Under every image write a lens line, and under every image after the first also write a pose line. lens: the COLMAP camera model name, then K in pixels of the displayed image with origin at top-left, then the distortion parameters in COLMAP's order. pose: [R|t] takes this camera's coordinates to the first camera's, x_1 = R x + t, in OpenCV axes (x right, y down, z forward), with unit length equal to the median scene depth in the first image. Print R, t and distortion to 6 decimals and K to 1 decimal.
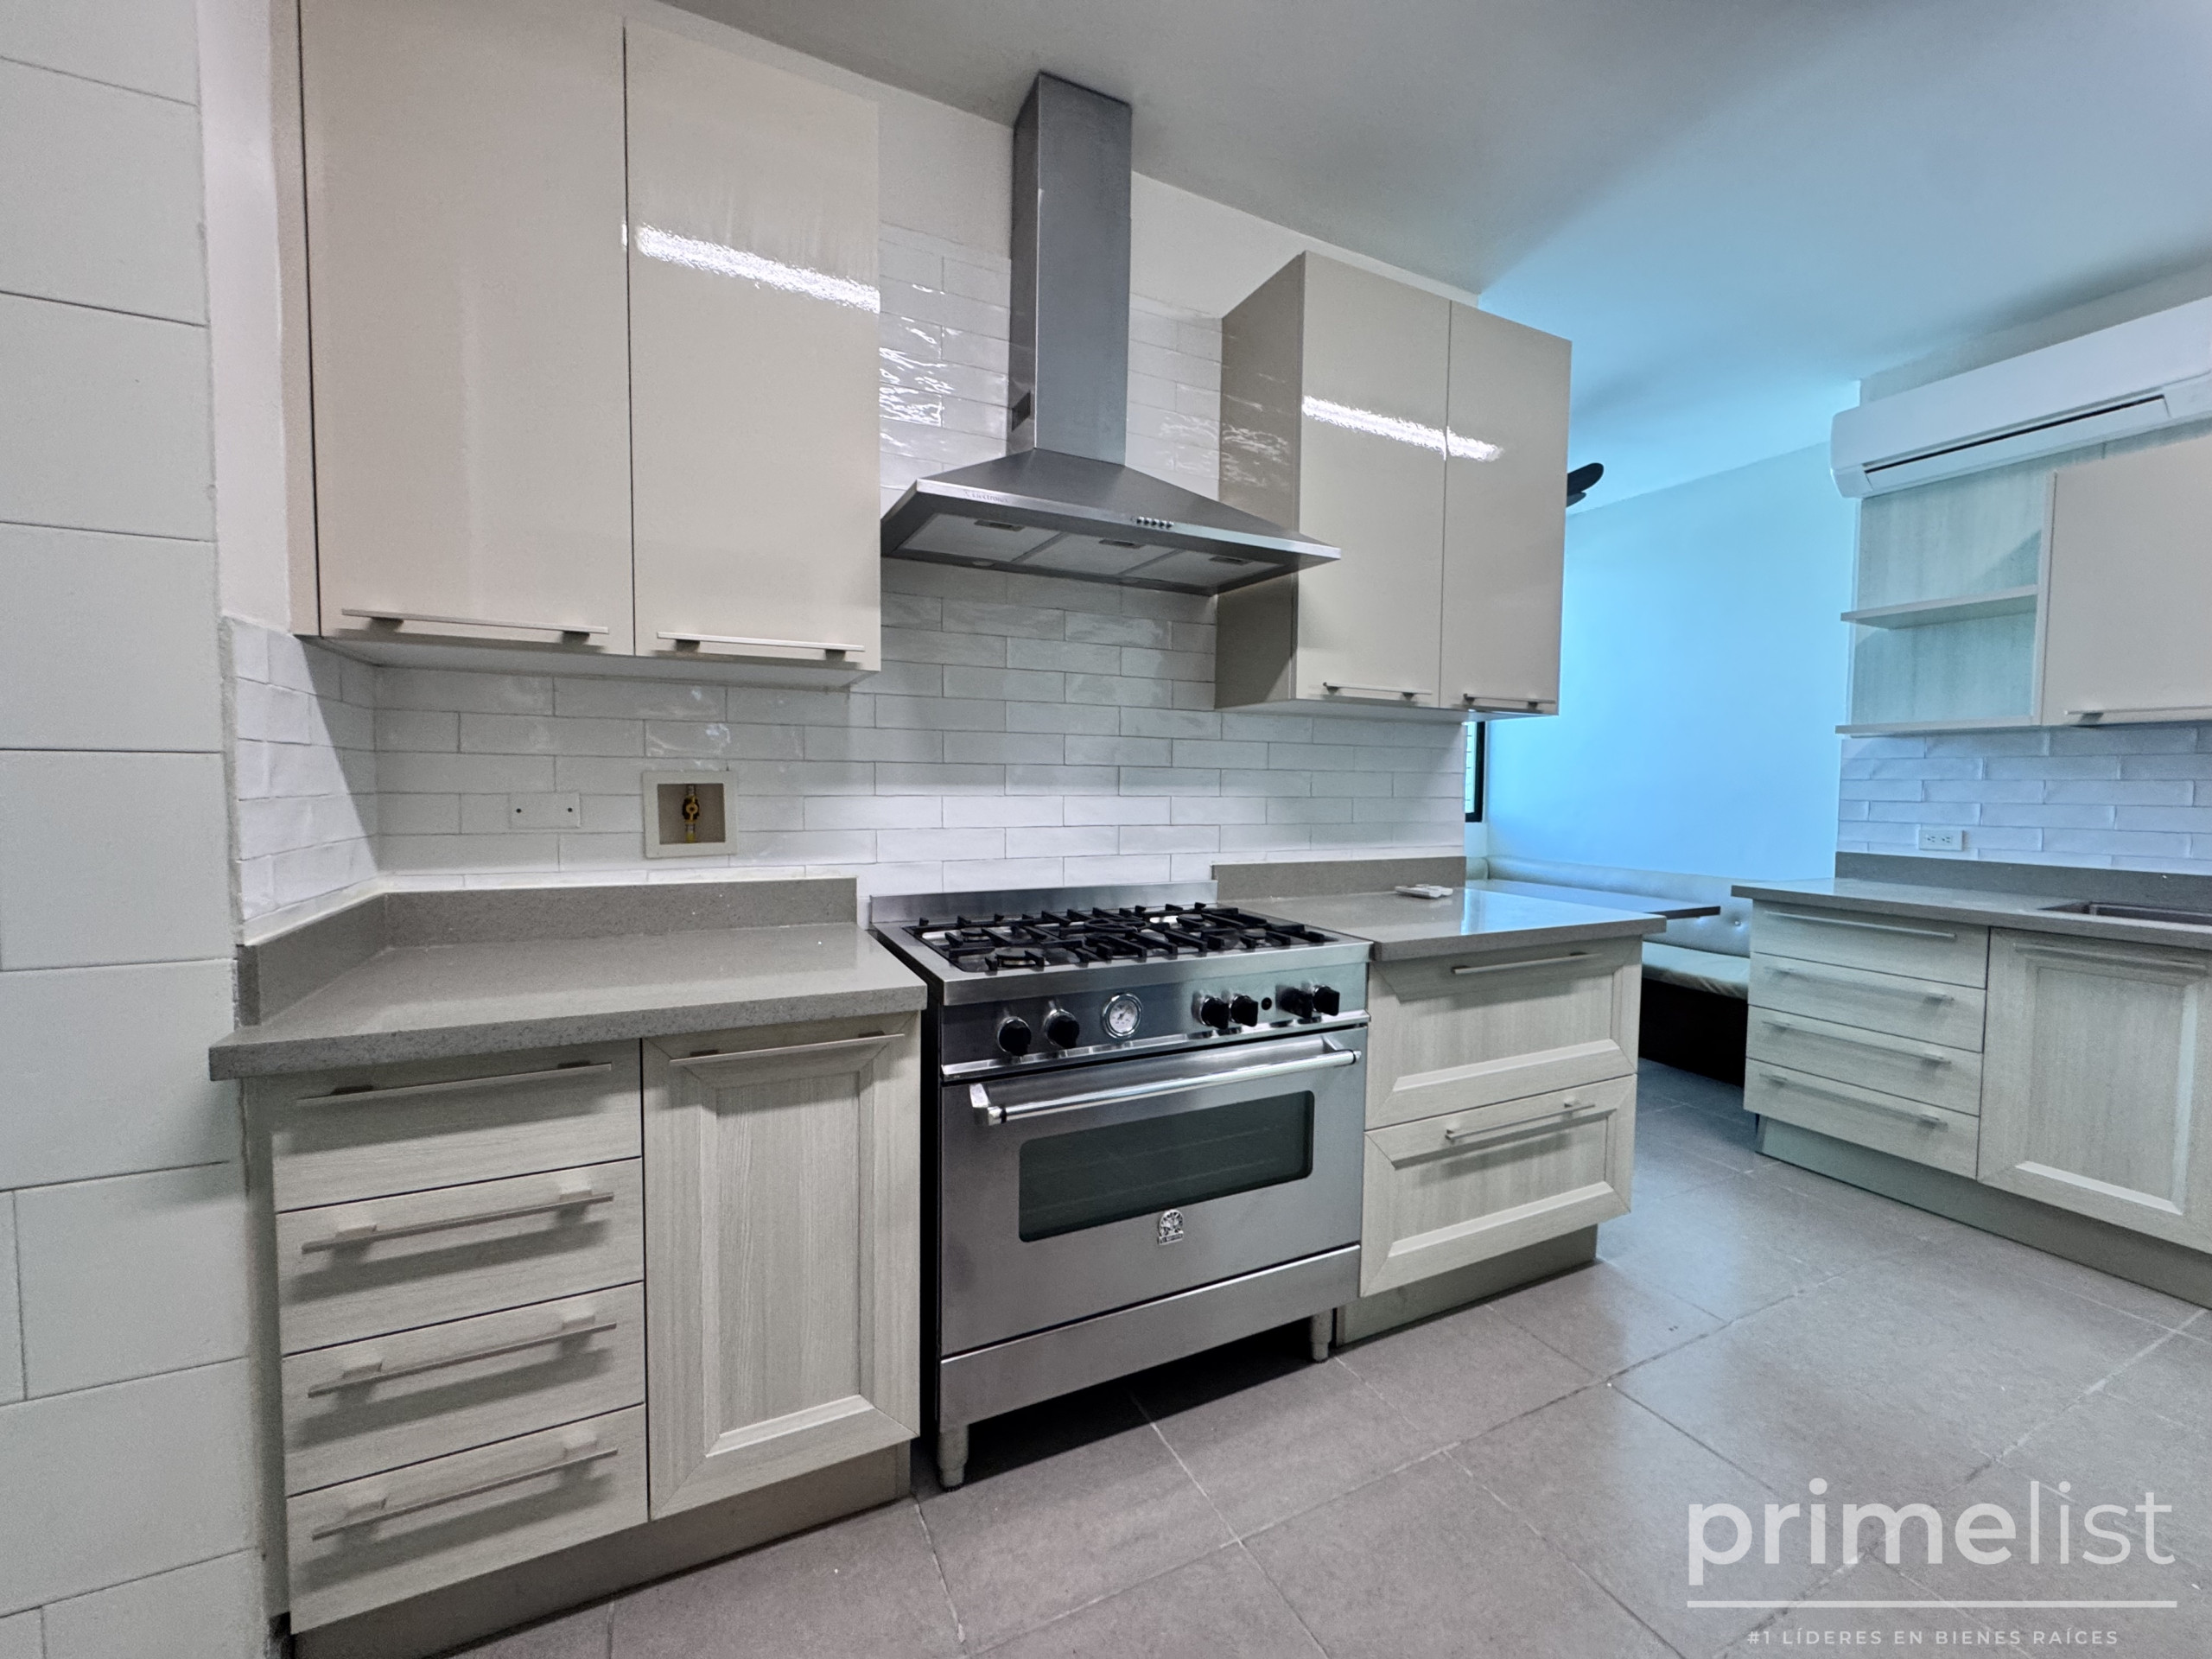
lens RADIAL K [[887.9, 0, 1108.6], [0, 887.9, 828.9], [0, 0, 1]] dist [-0.003662, 0.000708]
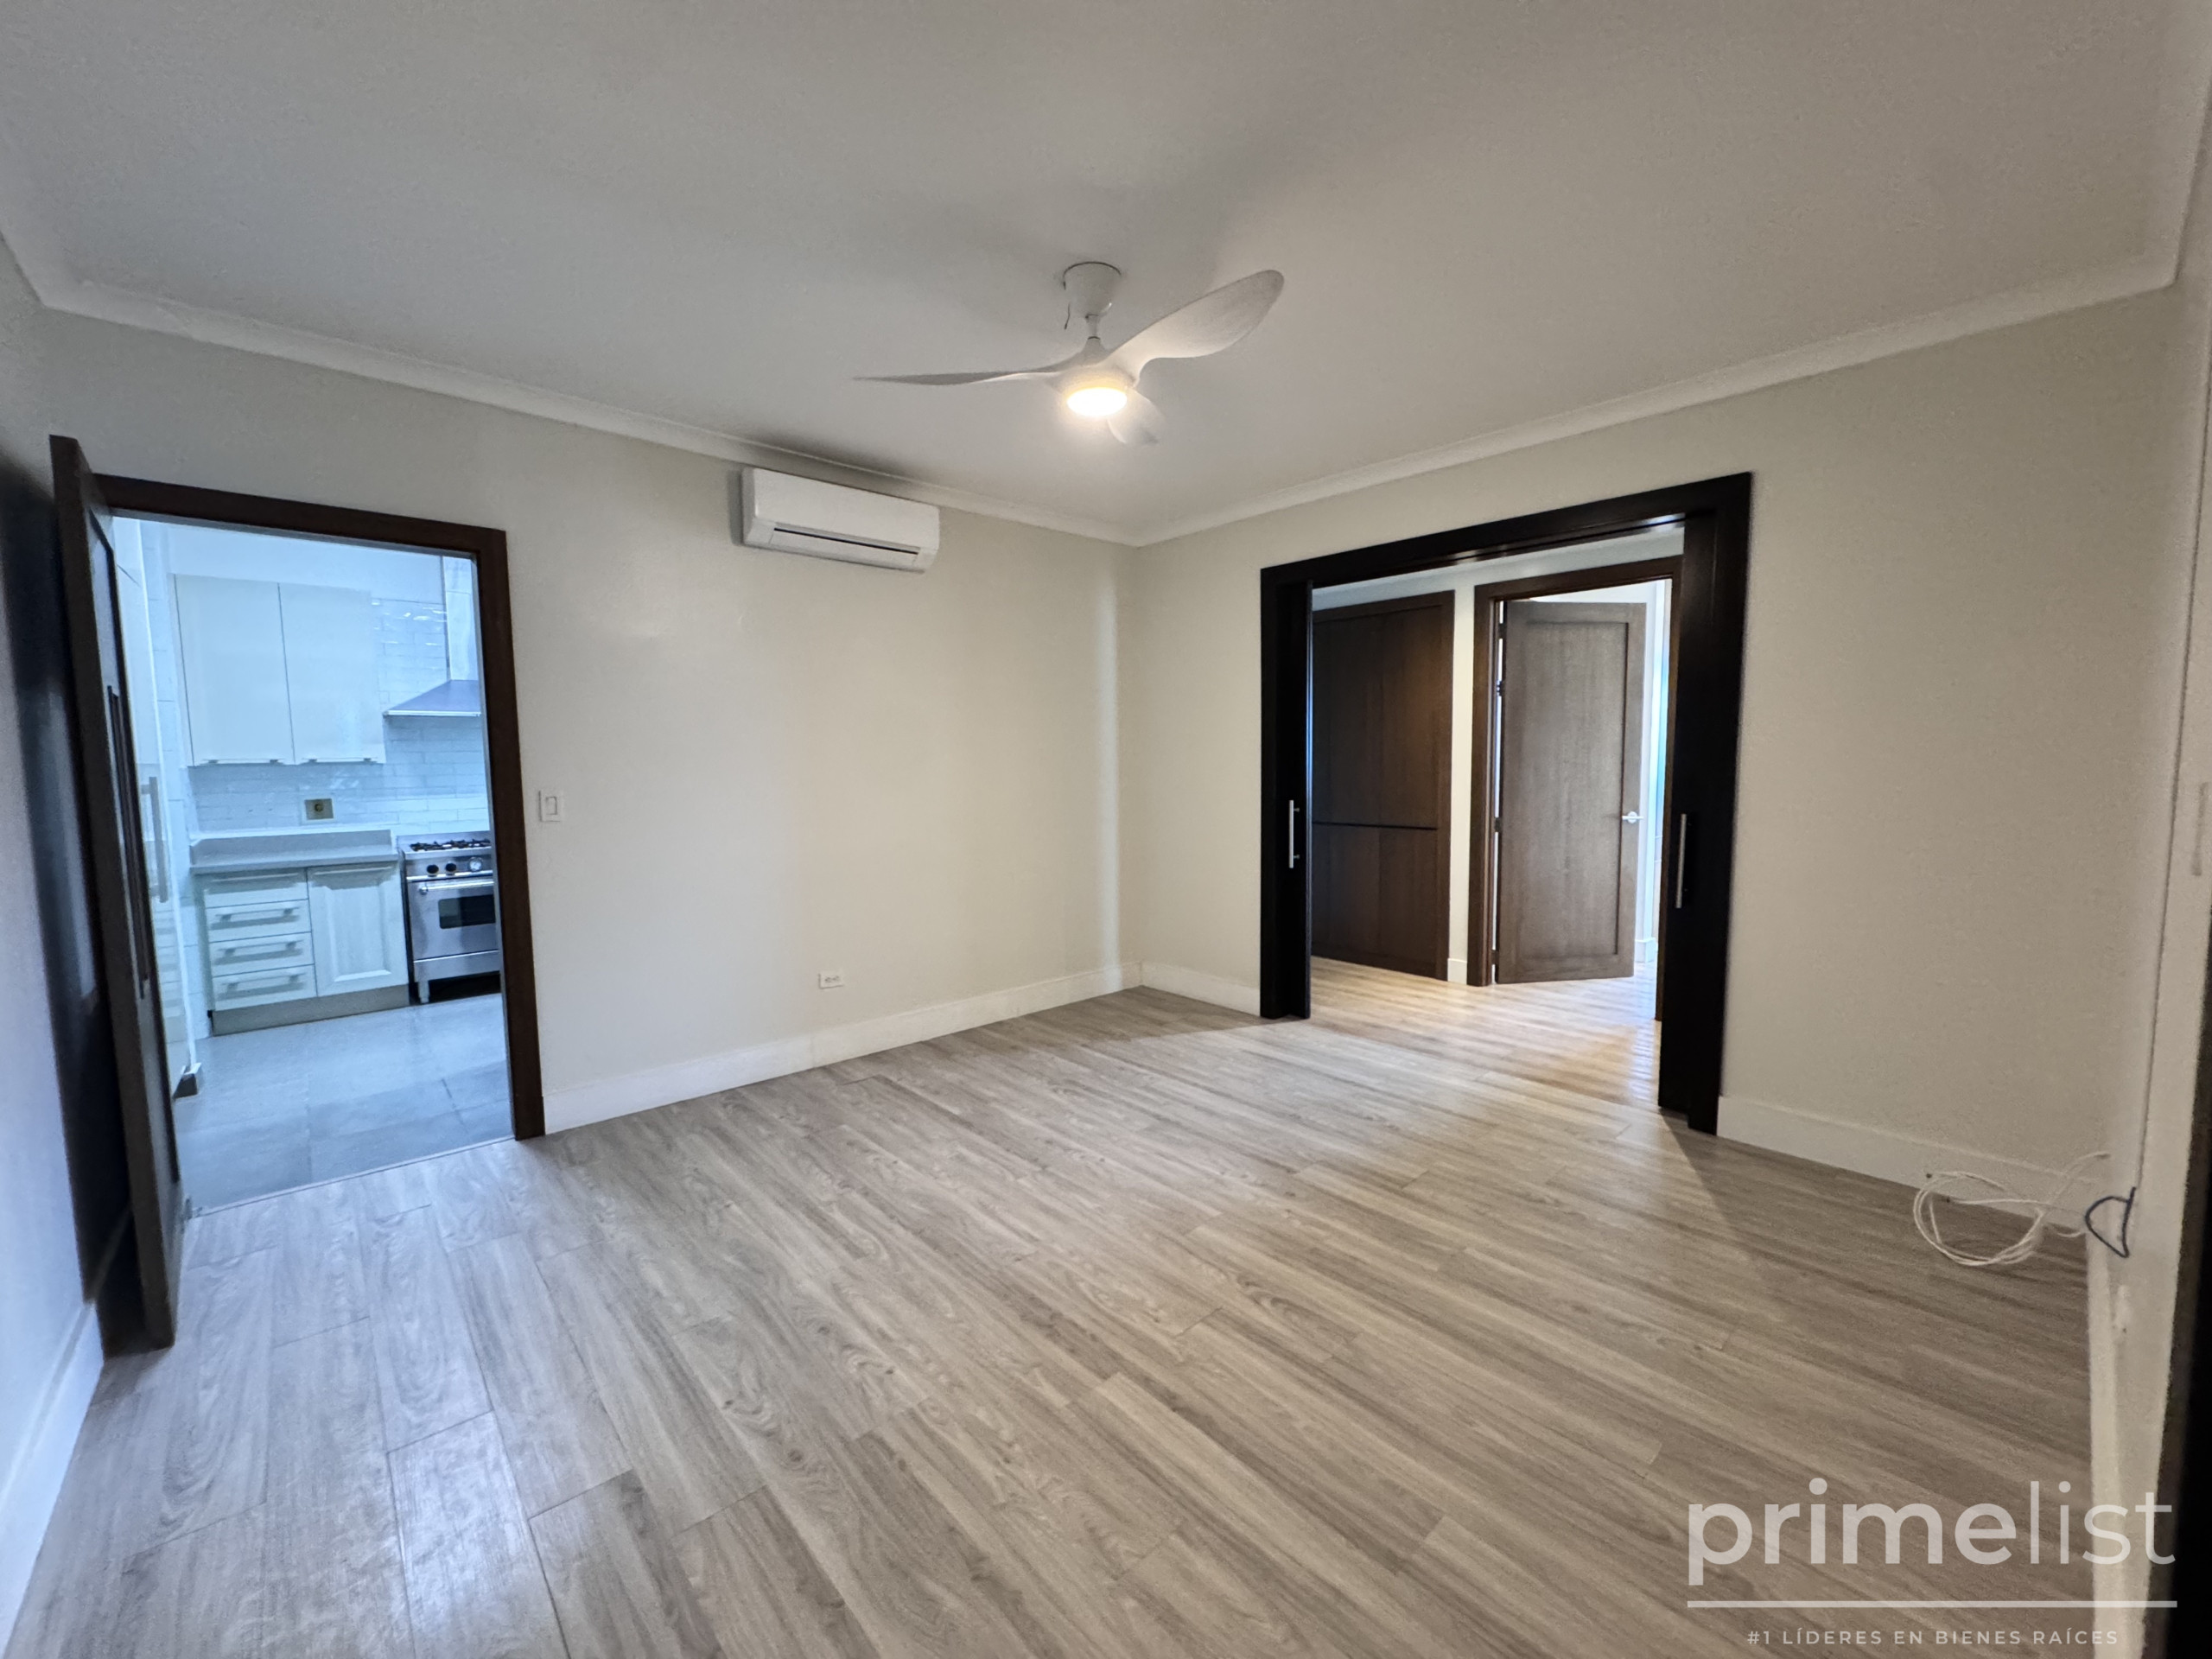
lens RADIAL K [[887.9, 0, 1101.8], [0, 887.9, 826.2], [0, 0, 1]] dist [-0.003662, 0.000708]
pose [[0.962081, -0.049512, 0.268232, 1.706332], [0.041372, 0.998498, 0.035919, 0.054853], [-0.269607, -0.023460, 0.962685, -3.487009]]
